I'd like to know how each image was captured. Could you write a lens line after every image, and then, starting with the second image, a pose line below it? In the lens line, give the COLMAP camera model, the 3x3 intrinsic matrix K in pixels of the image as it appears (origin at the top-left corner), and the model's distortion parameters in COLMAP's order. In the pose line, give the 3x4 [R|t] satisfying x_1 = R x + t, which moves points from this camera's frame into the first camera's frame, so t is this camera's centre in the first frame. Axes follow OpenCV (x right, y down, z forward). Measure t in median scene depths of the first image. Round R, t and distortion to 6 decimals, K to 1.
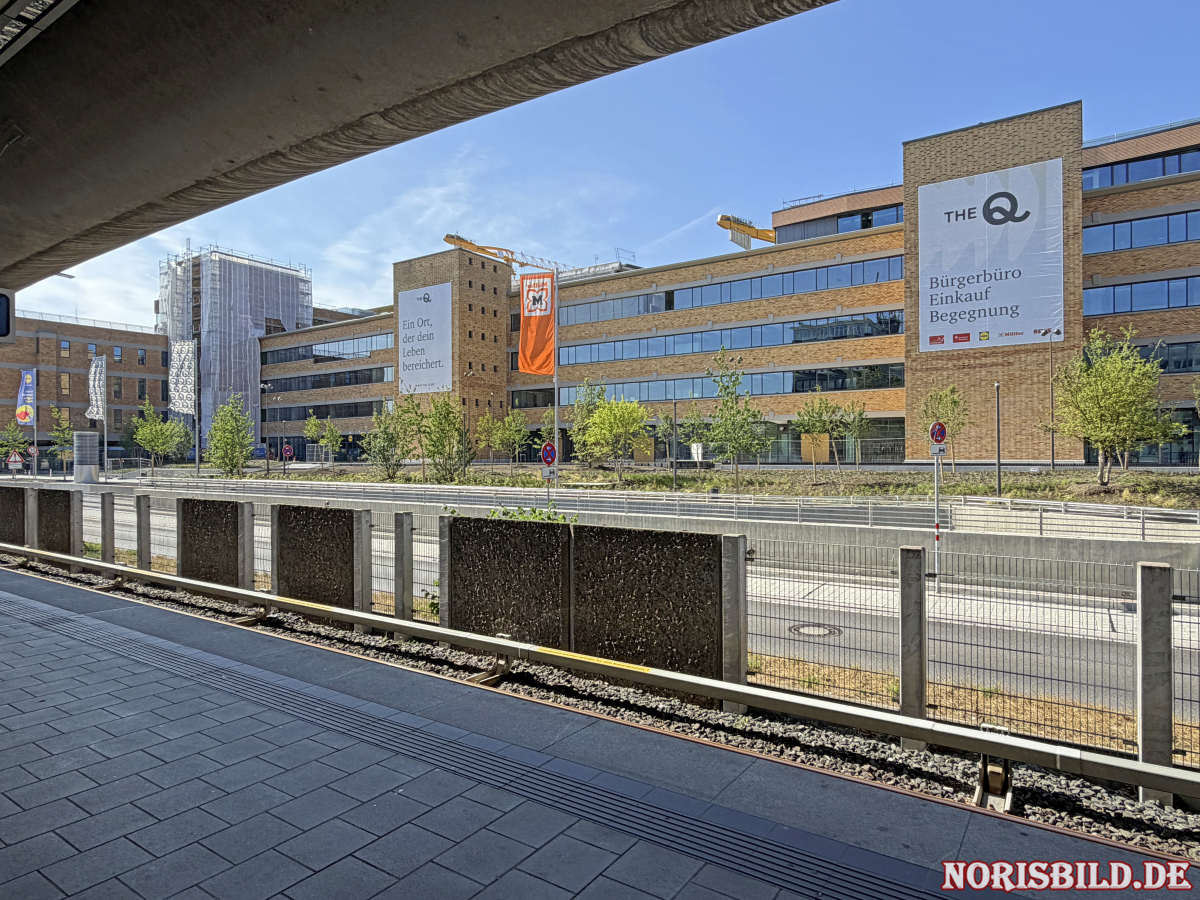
lens RADIAL K [[710.4, 0, 597.3], [0, 710.4, 451.6], [0, 0, 1]] dist [0.000839, 0.000233]
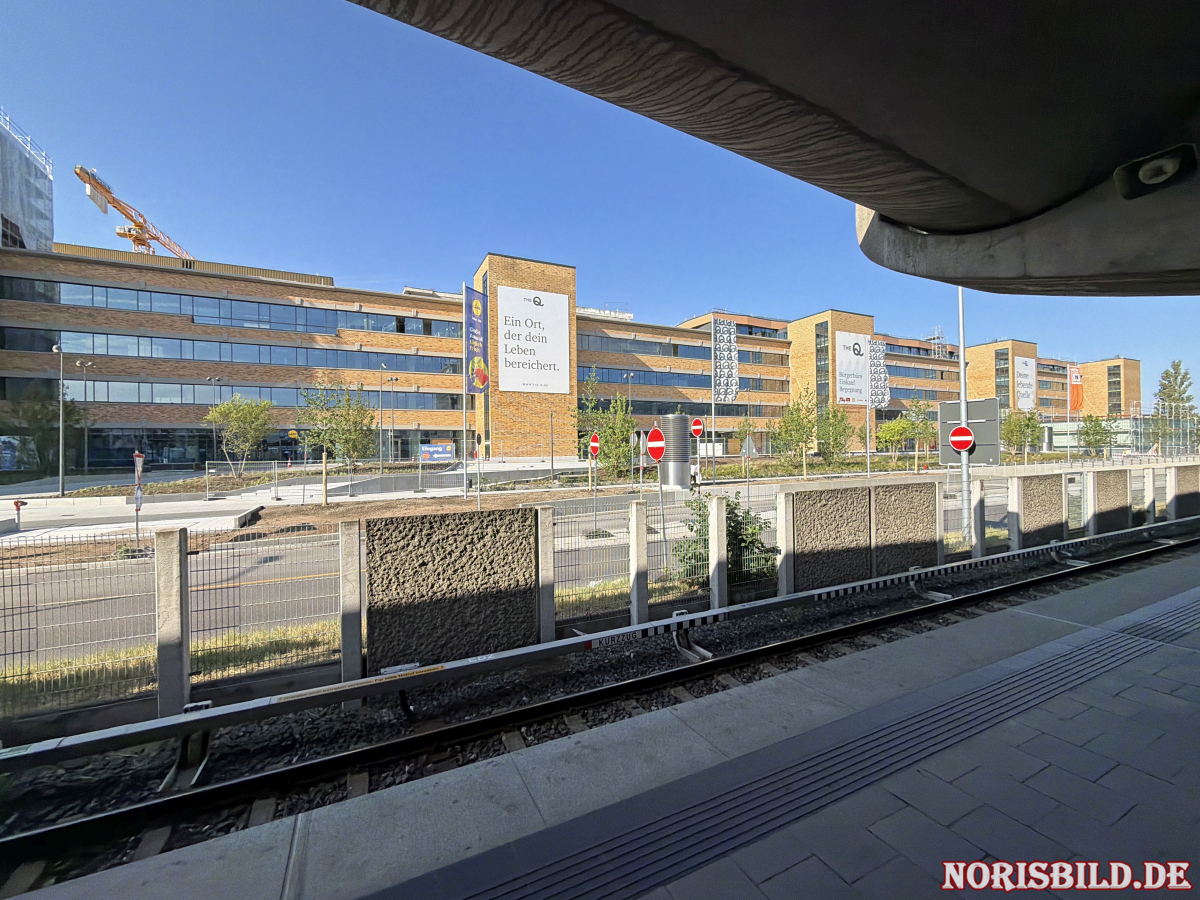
lens RADIAL K [[483.6, 0, 599.8], [0, 483.6, 447.2], [0, 0, 1]] dist [-0.002227, -0.000053]
pose [[0.497311, 0.004494, 0.867561, -0.806604], [0.008206, 0.999917, -0.009884, 0.004440], [-0.867534, 0.012034, 0.497233, 0.572728]]
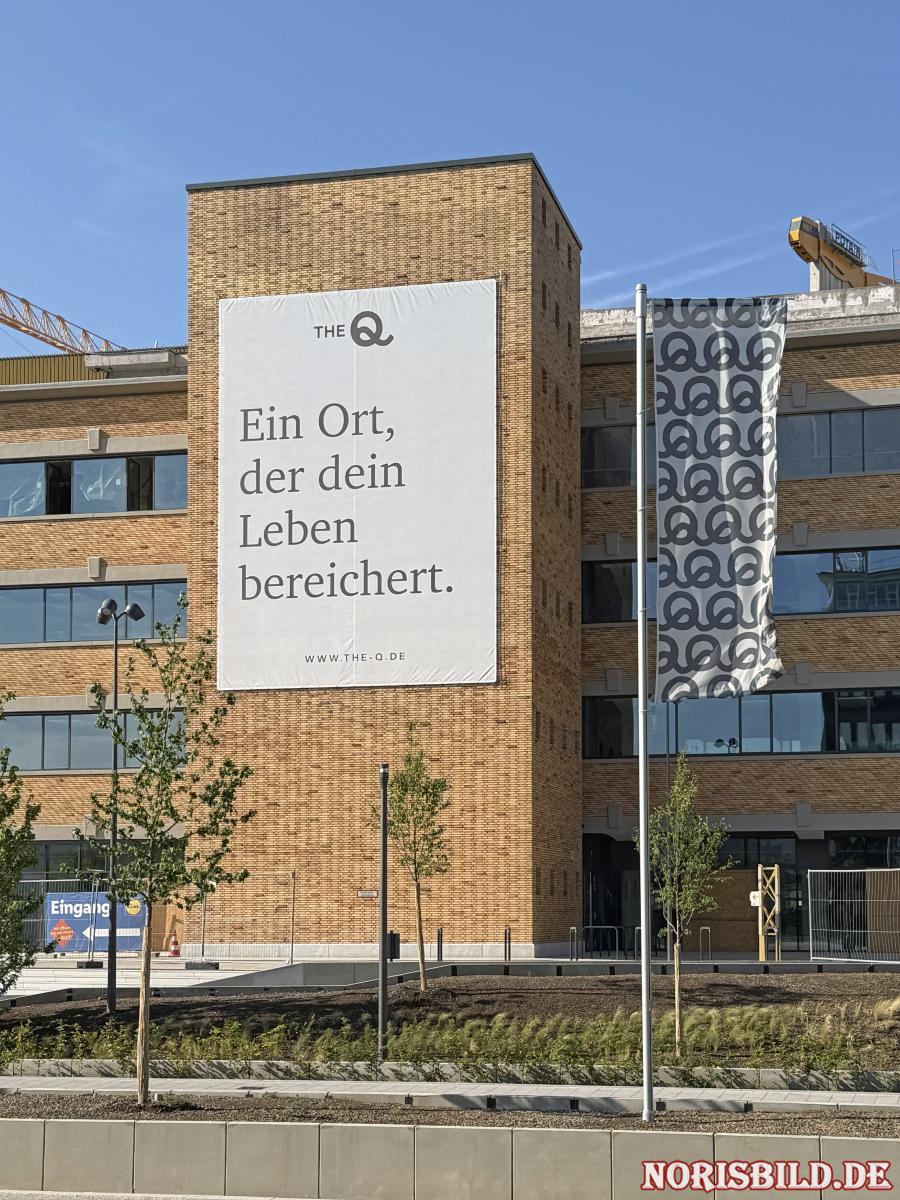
lens RADIAL K [[1913.7, 0, 450.9], [0, 1913.7, 603.0], [0, 0, 1]] dist [0.306495, 0.000000]
pose [[0.929948, 0.059320, 0.362875, -0.463812], [0.000029, 0.986889, -0.161402, -0.002135], [-0.367691, 0.150106, 0.917753, 0.351887]]
